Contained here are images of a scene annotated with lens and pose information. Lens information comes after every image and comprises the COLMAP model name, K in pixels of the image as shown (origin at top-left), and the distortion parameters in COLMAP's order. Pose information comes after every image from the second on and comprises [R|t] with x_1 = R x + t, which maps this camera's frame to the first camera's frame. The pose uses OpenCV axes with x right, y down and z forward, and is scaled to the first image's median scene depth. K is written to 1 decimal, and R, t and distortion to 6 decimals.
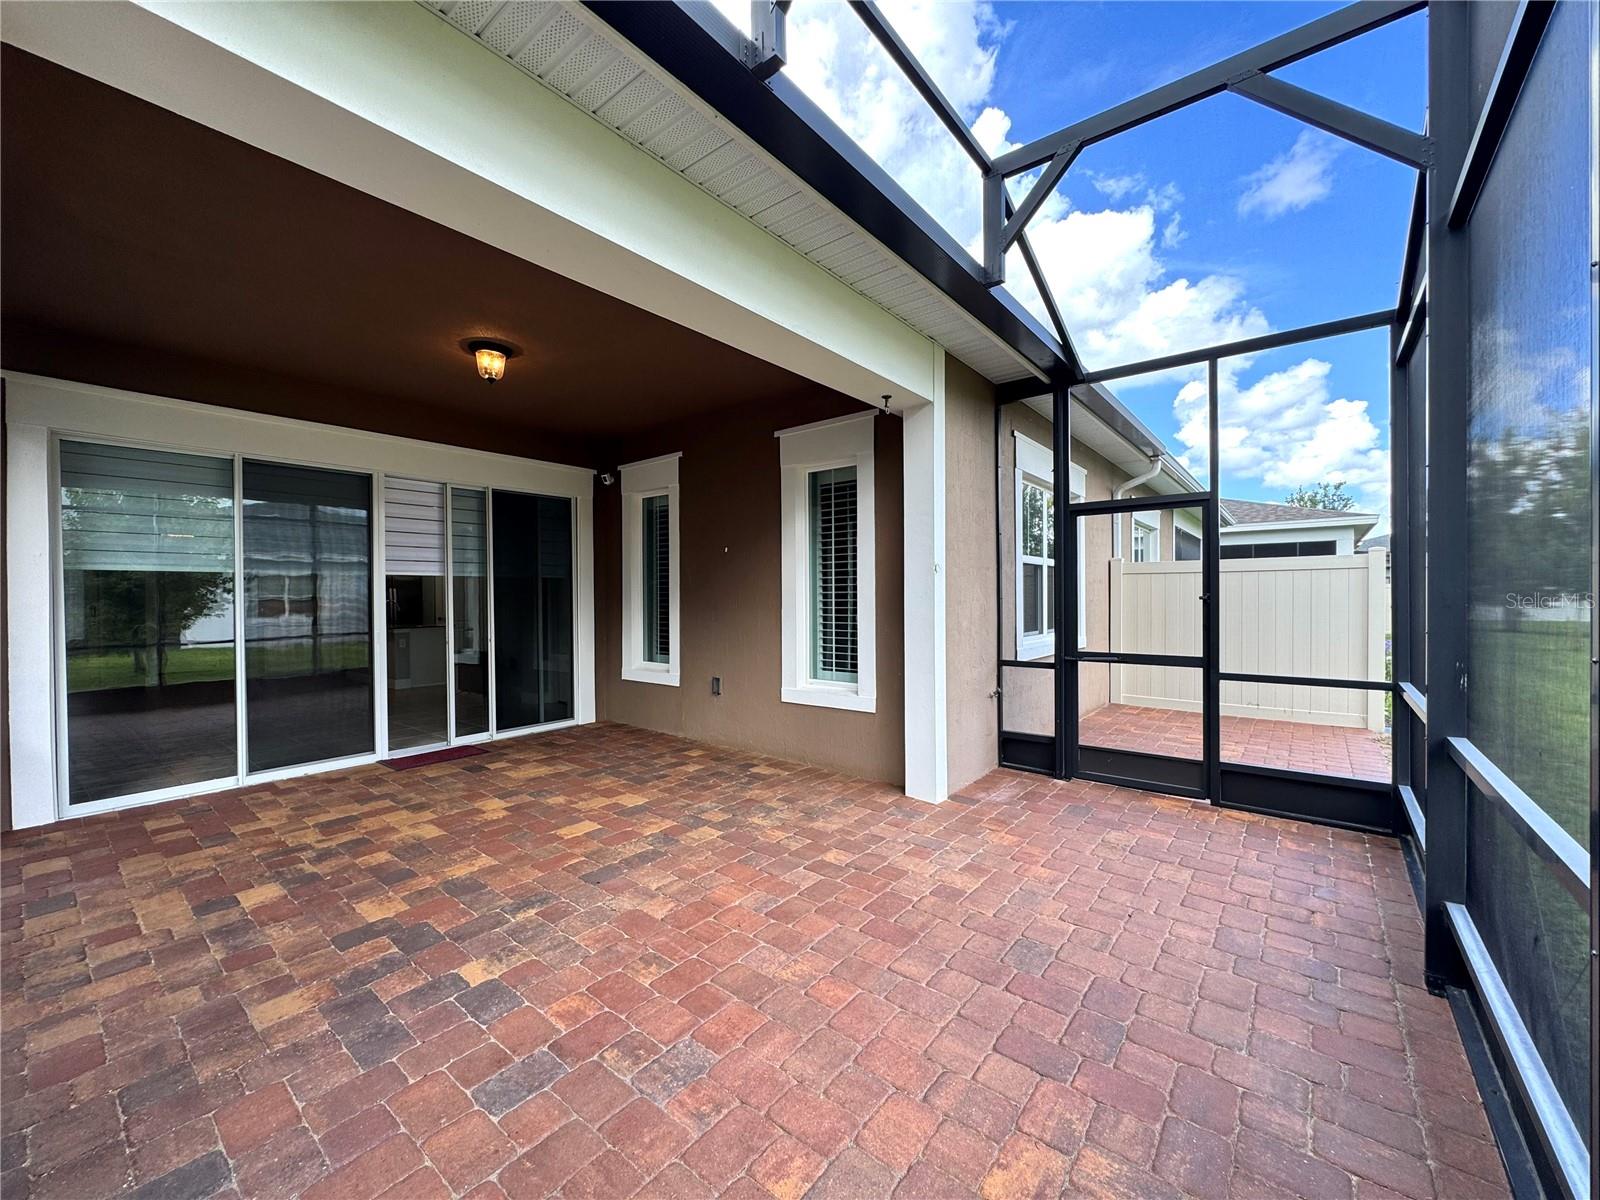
lens RADIAL K [[640.8, 0, 798.9], [0, 640.8, 598.8], [0, 0, 1]] dist [-0.003763, 0.000482]
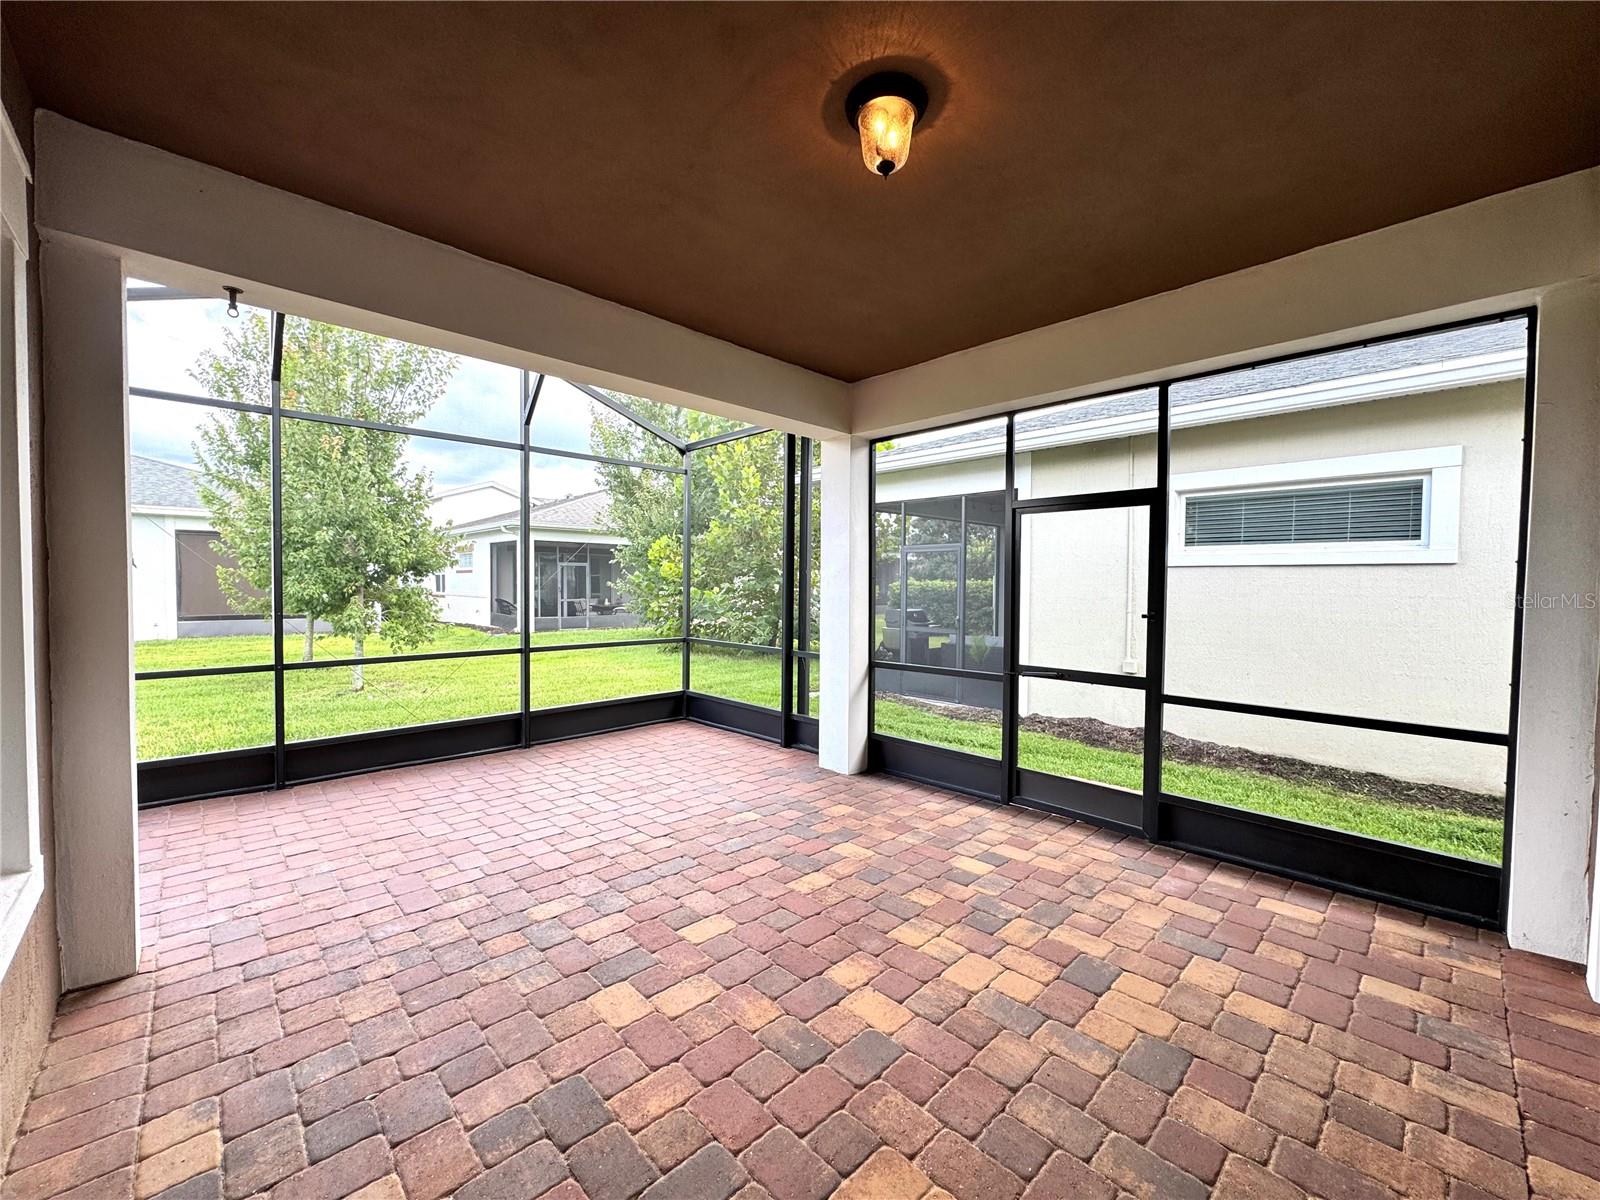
lens RADIAL K [[640.8, 0, 798.9], [0, 640.8, 598.8], [0, 0, 1]] dist [-0.003763, 0.000482]
pose [[-0.991805, -0.000399, 0.127760, -0.572360], [0.003242, 0.999595, 0.028285, -0.032839], [-0.127719, 0.028467, -0.991402, 1.802040]]
